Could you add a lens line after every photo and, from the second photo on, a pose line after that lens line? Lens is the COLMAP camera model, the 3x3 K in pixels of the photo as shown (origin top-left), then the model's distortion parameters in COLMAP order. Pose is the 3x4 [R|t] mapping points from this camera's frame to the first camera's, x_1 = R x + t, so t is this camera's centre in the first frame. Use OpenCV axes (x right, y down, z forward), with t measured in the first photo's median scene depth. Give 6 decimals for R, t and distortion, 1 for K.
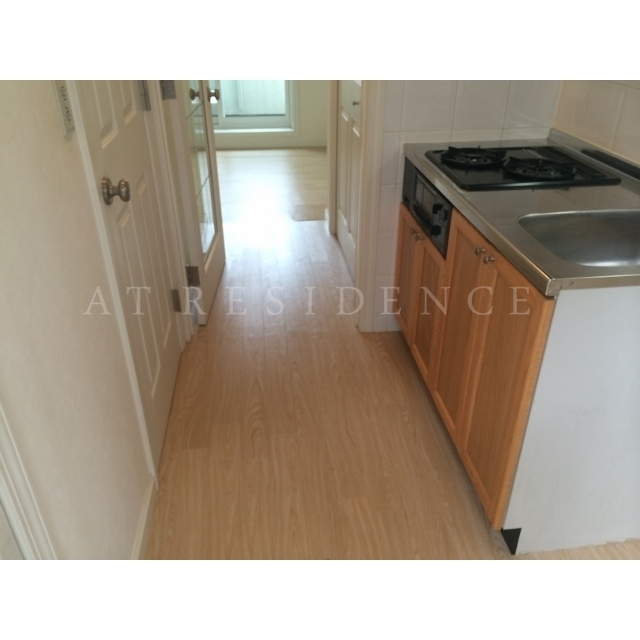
lens RADIAL K [[551.3, 0, 319.3], [0, 551.3, 318.9], [0, 0, 1]] dist [0.020503, -0.010892]
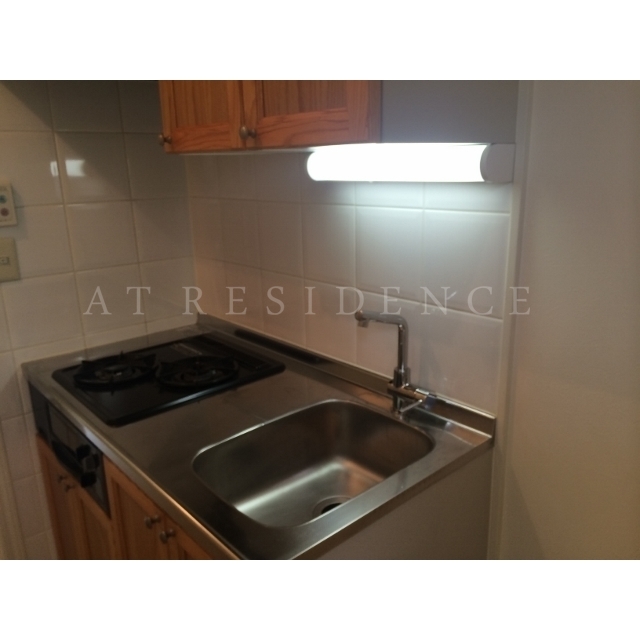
lens RADIAL K [[551.3, 0, 320.3], [0, 551.3, 320.4], [0, 0, 1]] dist [0.020503, -0.010892]
pose [[0.818946, -0.171538, 0.547633, 0.097004], [0.305545, 0.938110, -0.163072, -0.143768], [-0.485766, 0.300873, 0.820674, 0.185243]]
